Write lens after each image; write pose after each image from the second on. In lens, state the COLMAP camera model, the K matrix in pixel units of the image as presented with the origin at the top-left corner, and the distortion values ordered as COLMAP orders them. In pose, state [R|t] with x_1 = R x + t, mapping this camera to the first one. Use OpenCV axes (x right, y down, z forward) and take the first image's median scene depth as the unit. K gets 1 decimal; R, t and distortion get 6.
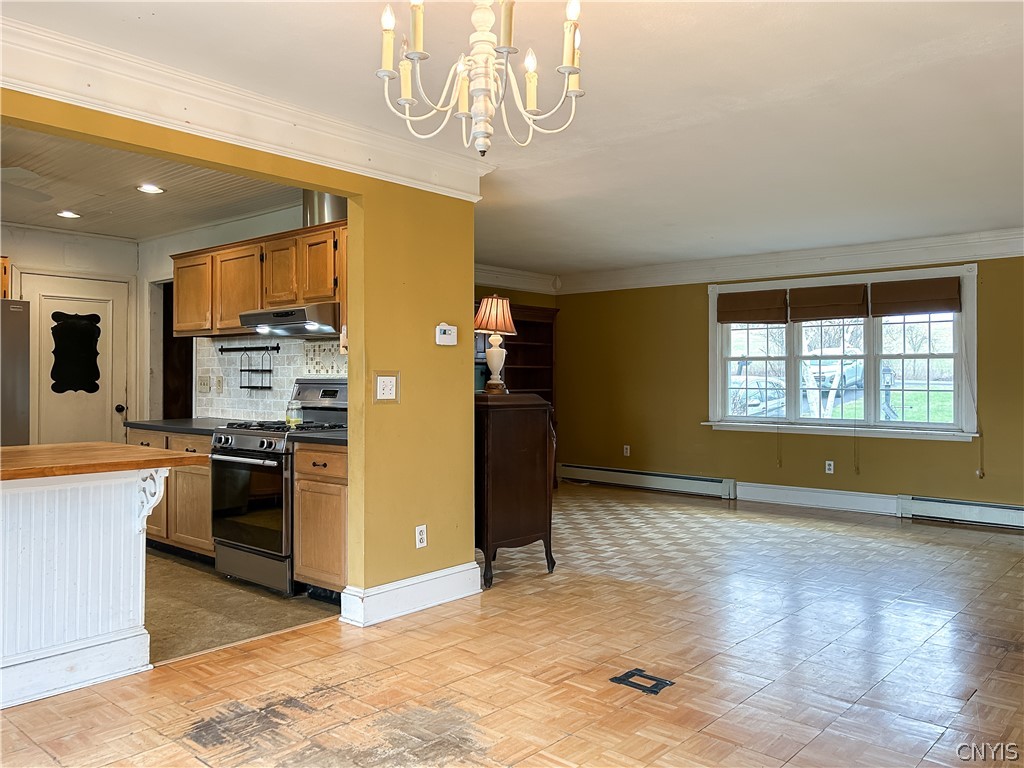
lens RADIAL K [[799.7, 0, 491.6], [0, 799.7, 370.8], [0, 0, 1]] dist [0.000411, 0.016126]
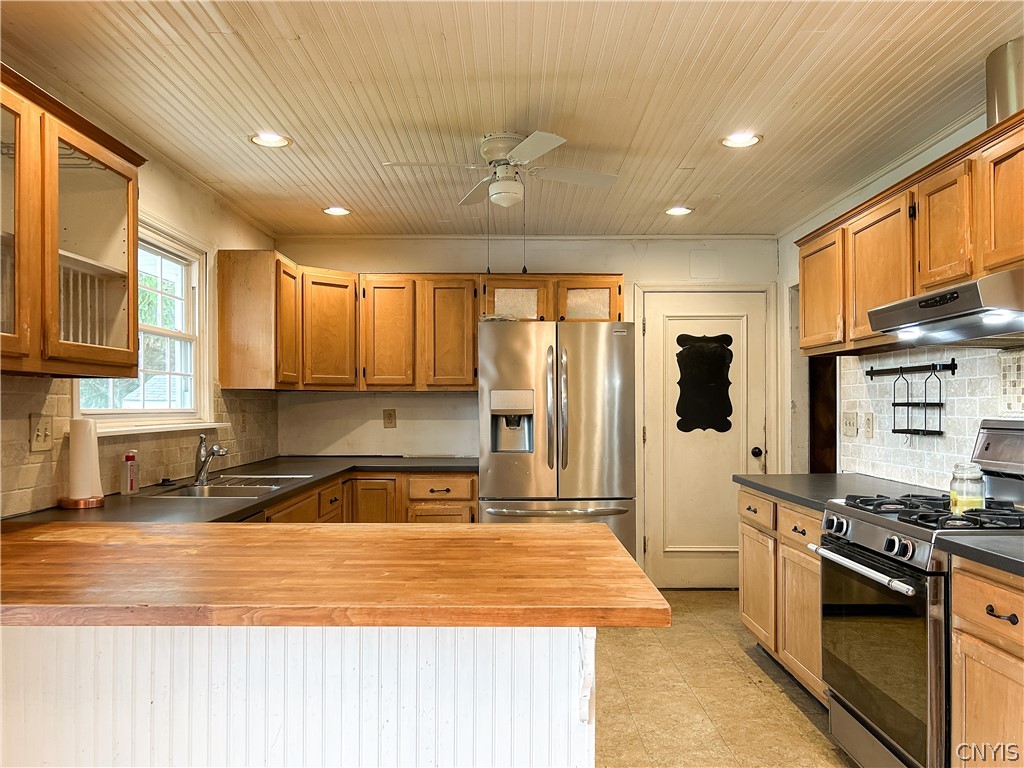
lens RADIAL K [[799.7, 0, 528.1], [0, 799.7, 402.9], [0, 0, 1]] dist [0.000411, 0.016126]
pose [[0.679254, -0.006524, -0.733874, -0.050449], [0.009970, 0.999950, 0.000339, -0.005035], [0.733836, -0.007547, 0.679285, 0.396259]]
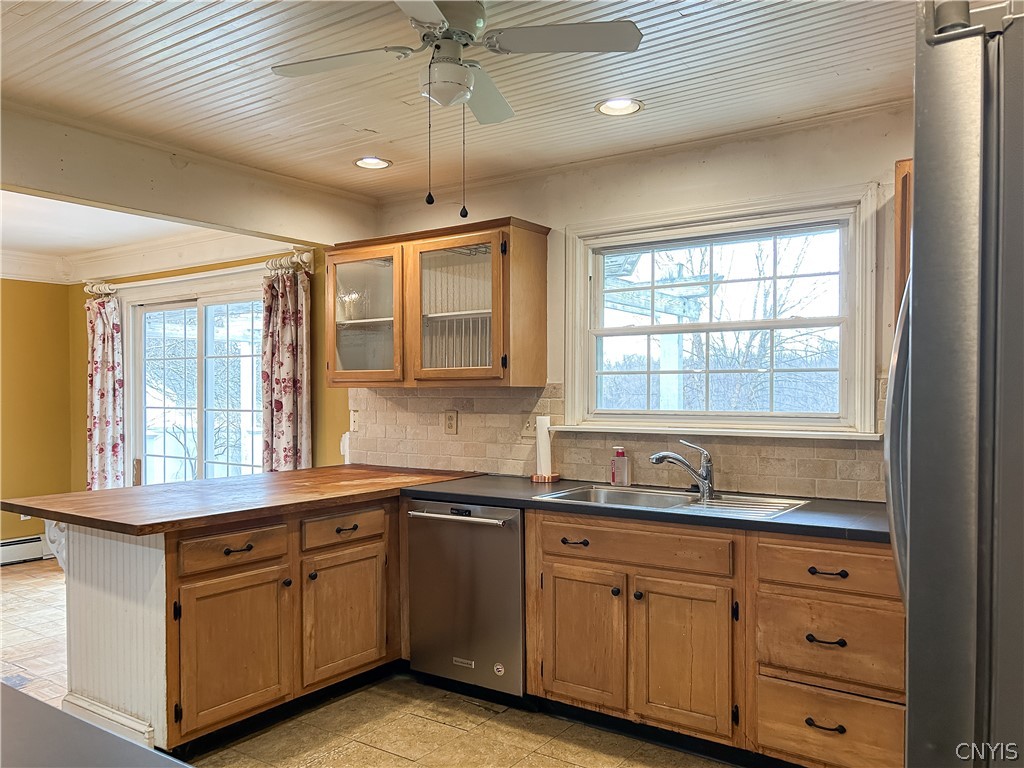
lens RADIAL K [[799.7, 0, 506.3], [0, 799.7, 411.5], [0, 0, 1]] dist [0.000411, 0.016126]
pose [[-0.993864, 0.000944, -0.110605, -0.533605], [-0.000450, 0.999921, 0.012577, -0.010944], [0.110608, 0.012550, -0.993785, 1.258131]]
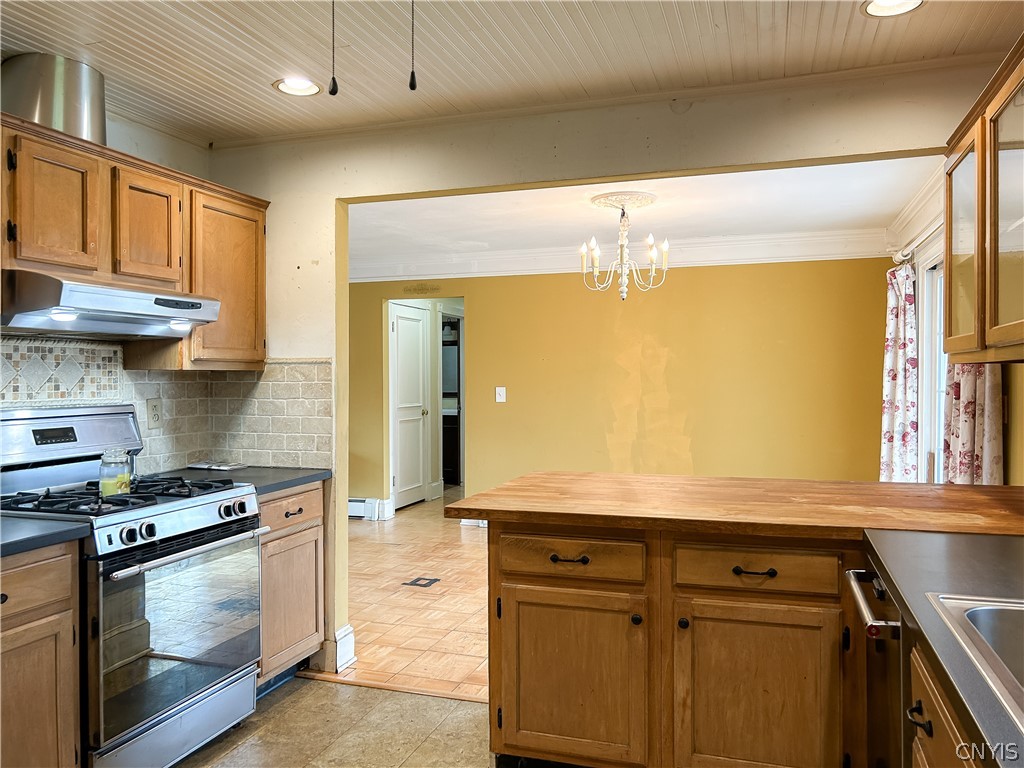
lens RADIAL K [[799.7, 0, 515.8], [0, 799.7, 391.4], [0, 0, 1]] dist [0.000411, 0.016126]
pose [[-0.401342, -0.015719, 0.915794, -0.825018], [-0.006363, 0.999876, 0.014373, -0.012275], [-0.915906, -0.000059, -0.401392, 0.898393]]
